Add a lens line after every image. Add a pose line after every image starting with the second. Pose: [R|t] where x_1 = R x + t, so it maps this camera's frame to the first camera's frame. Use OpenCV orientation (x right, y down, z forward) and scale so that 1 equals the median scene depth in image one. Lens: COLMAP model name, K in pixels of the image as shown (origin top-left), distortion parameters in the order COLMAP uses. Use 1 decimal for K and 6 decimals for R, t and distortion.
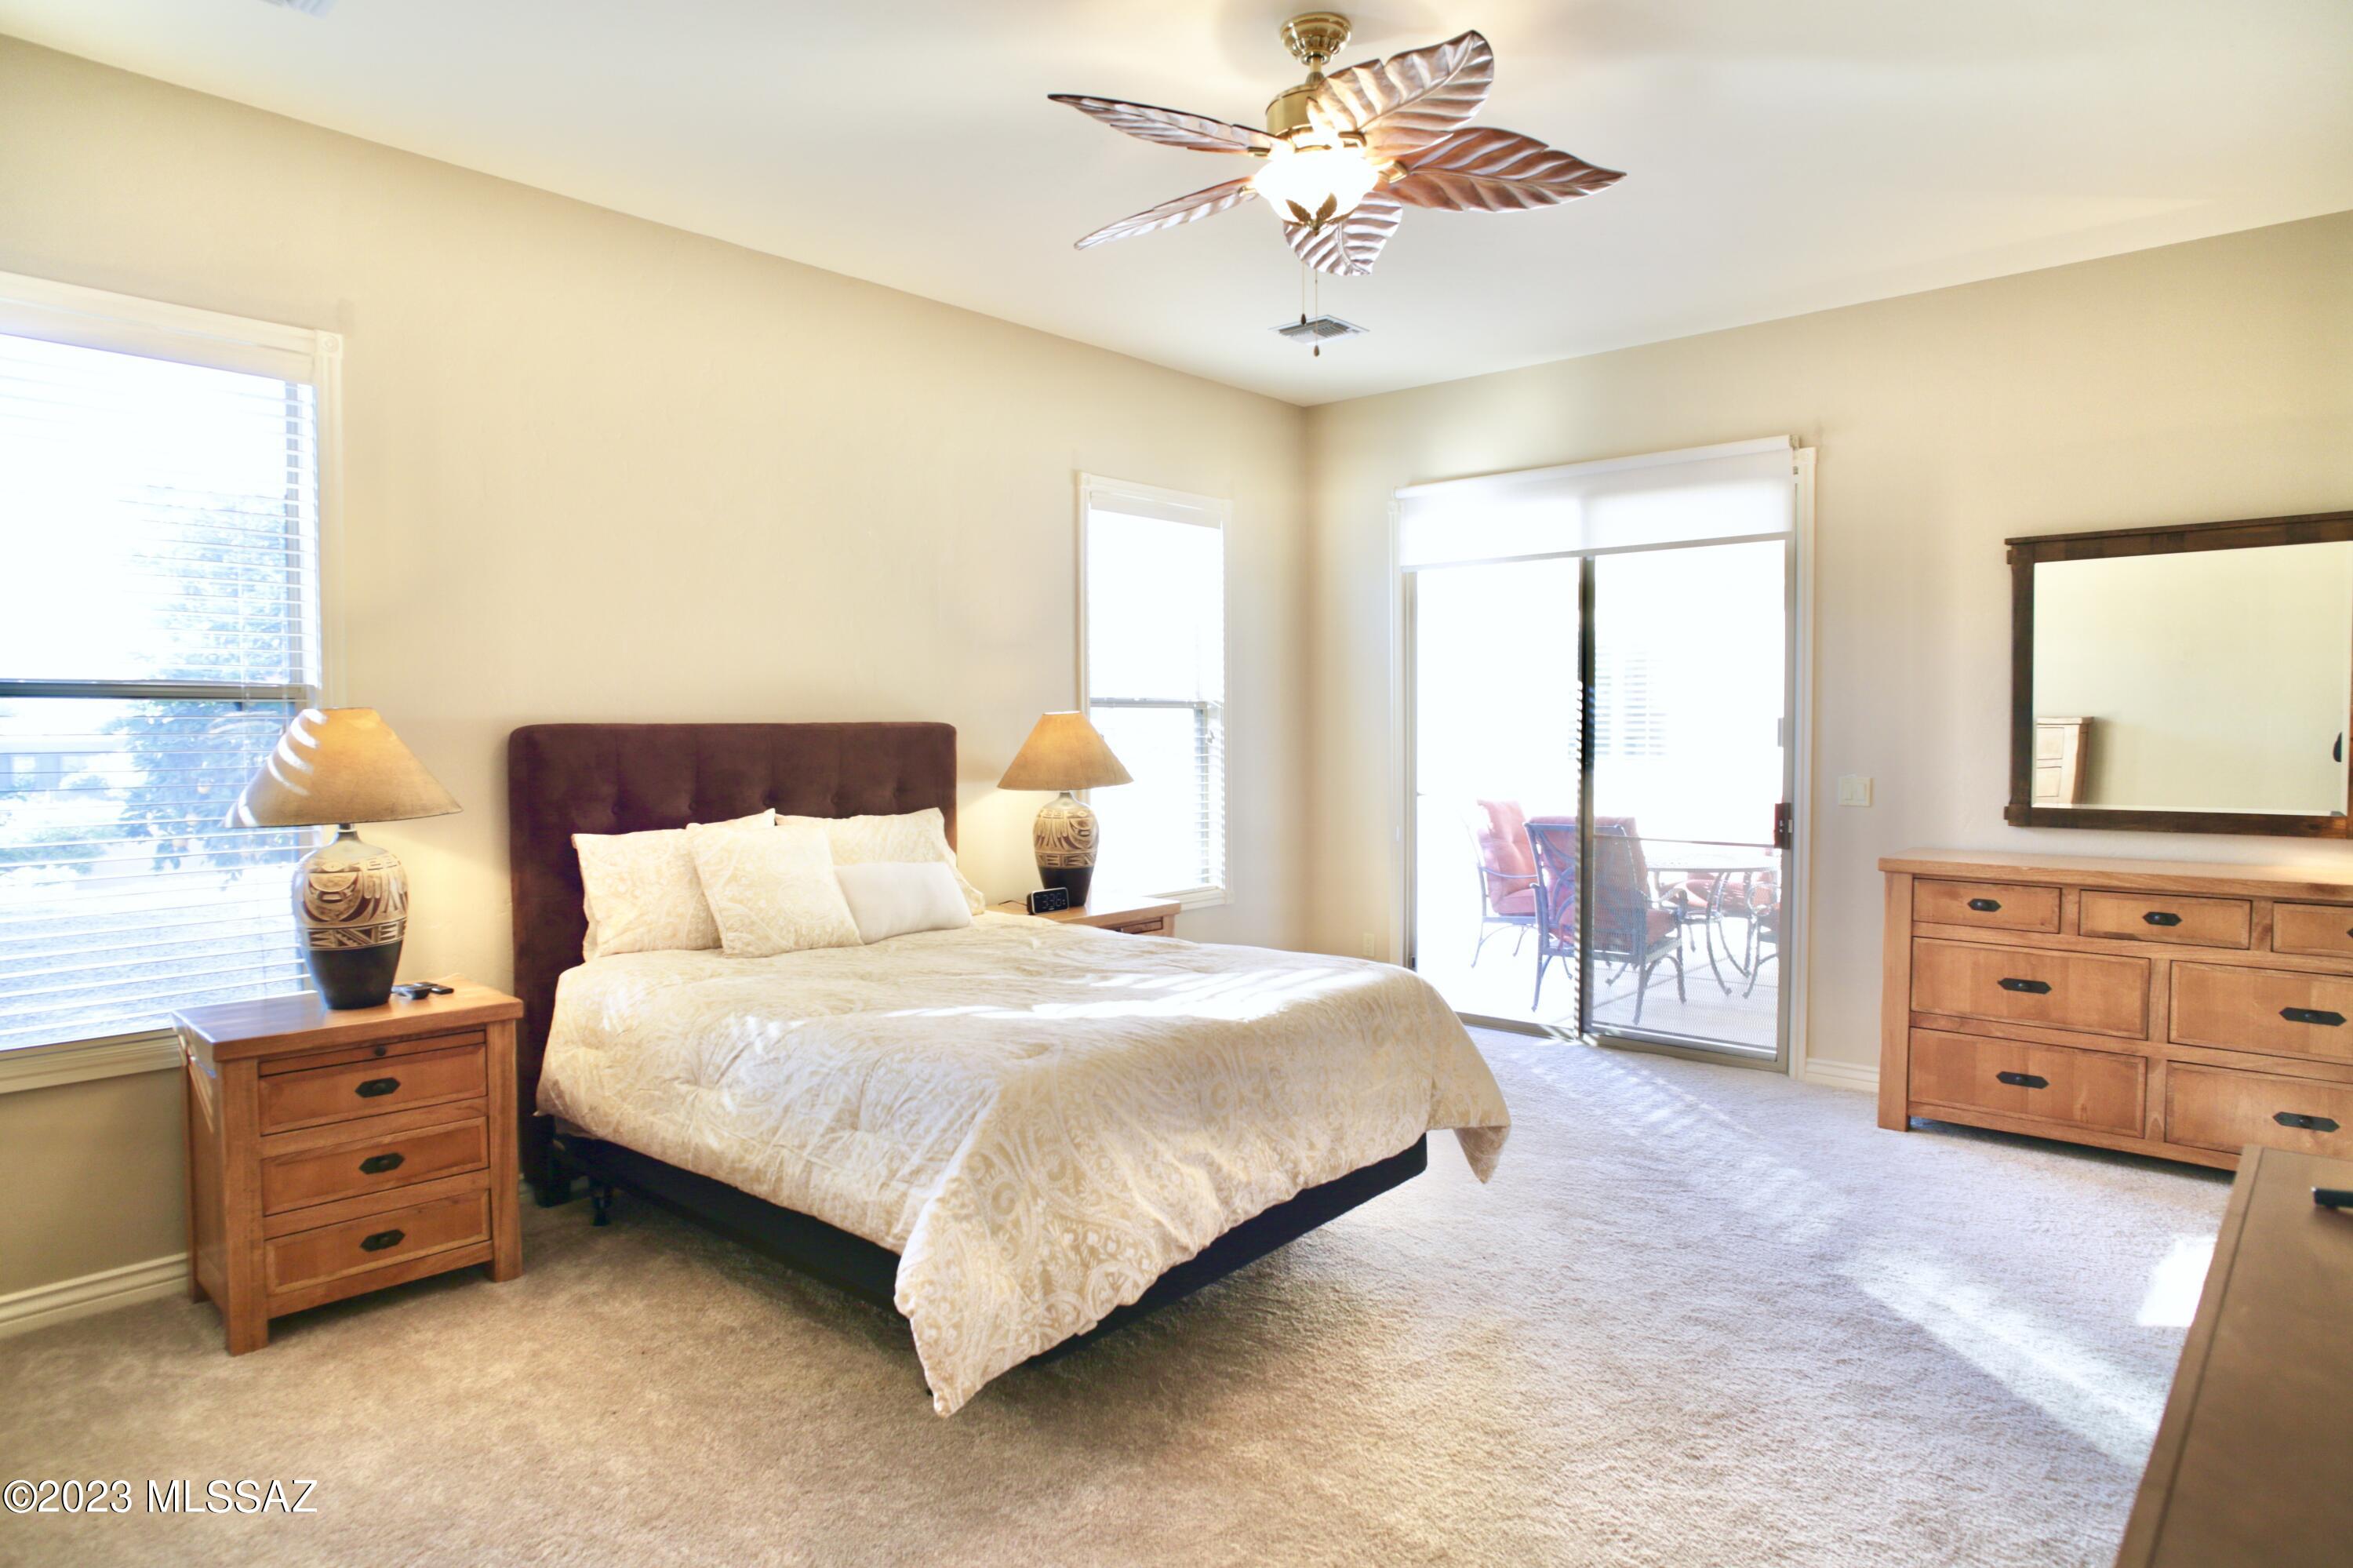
lens RADIAL K [[1347.9, 0, 1176.7], [0, 1347.9, 796.0], [0, 0, 1]] dist [-0.036254, 0.003033]
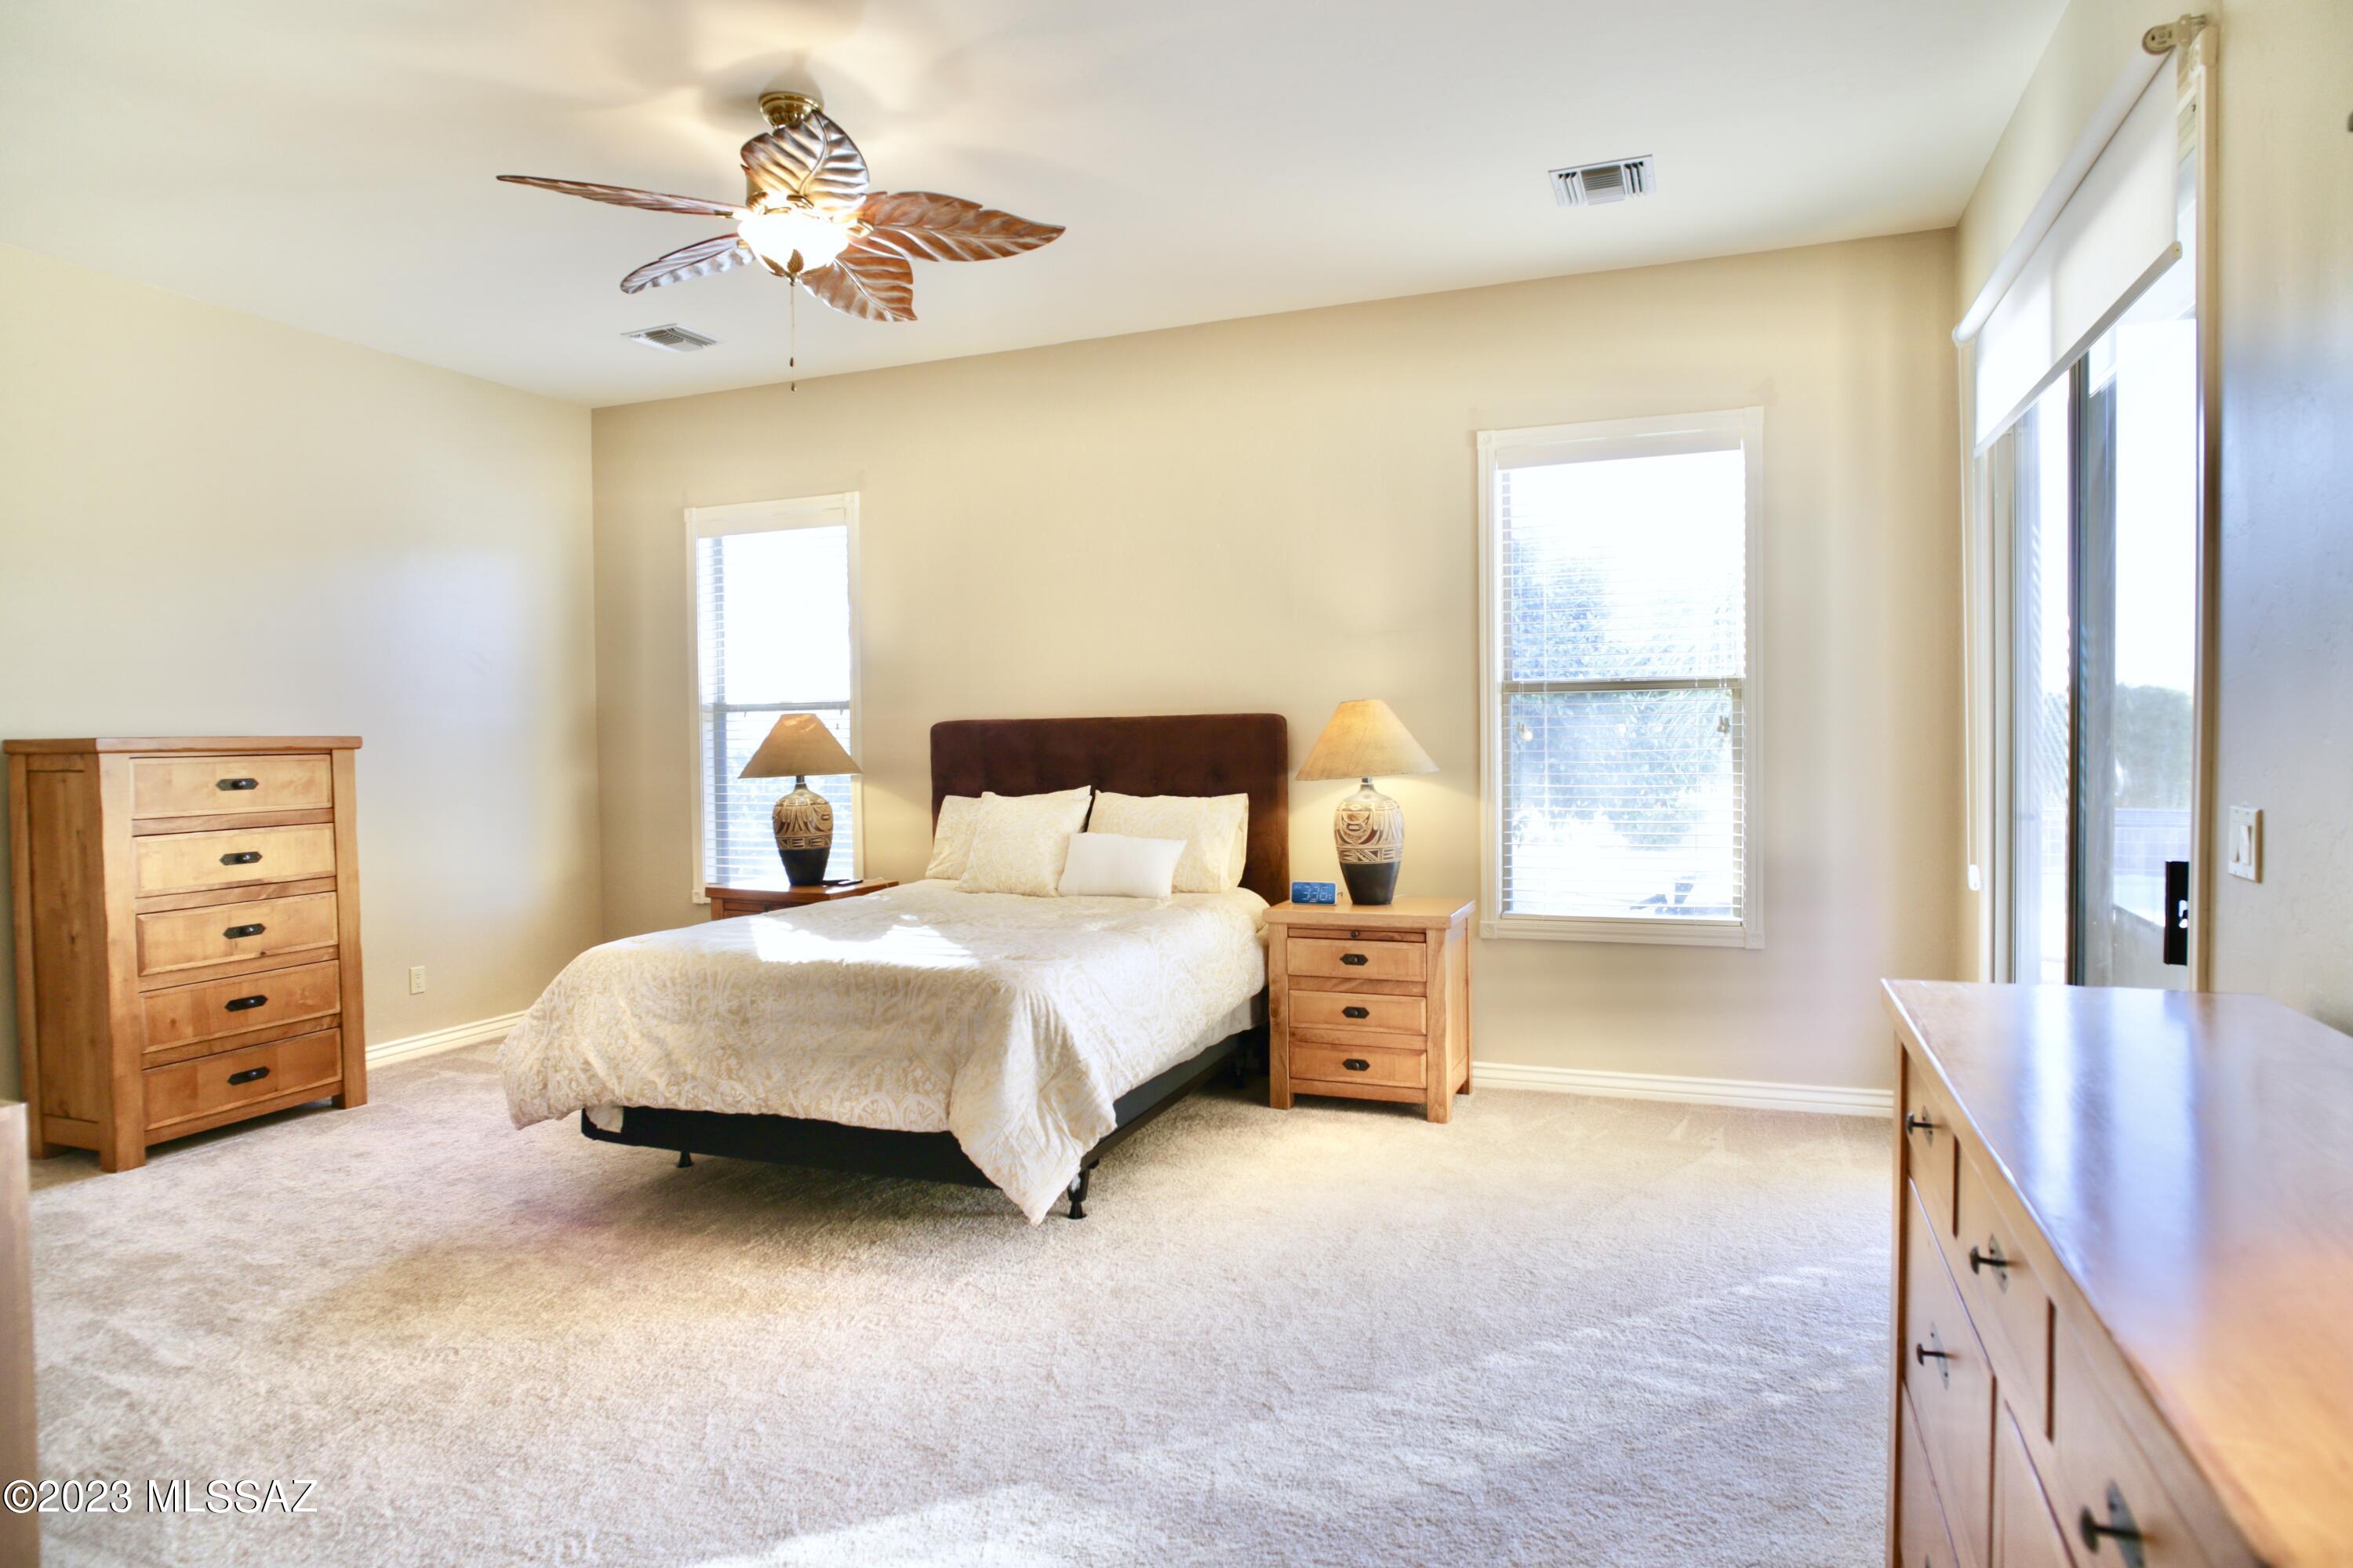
lens RADIAL K [[1347.9, 0, 1165.4], [0, 1347.9, 783.8], [0, 0, 1]] dist [-0.036254, 0.003033]
pose [[0.353324, 0.052682, -0.934016, 0.722761], [-0.020971, 0.998608, 0.048392, -0.044171], [0.935266, 0.002489, 0.353937, 0.491388]]
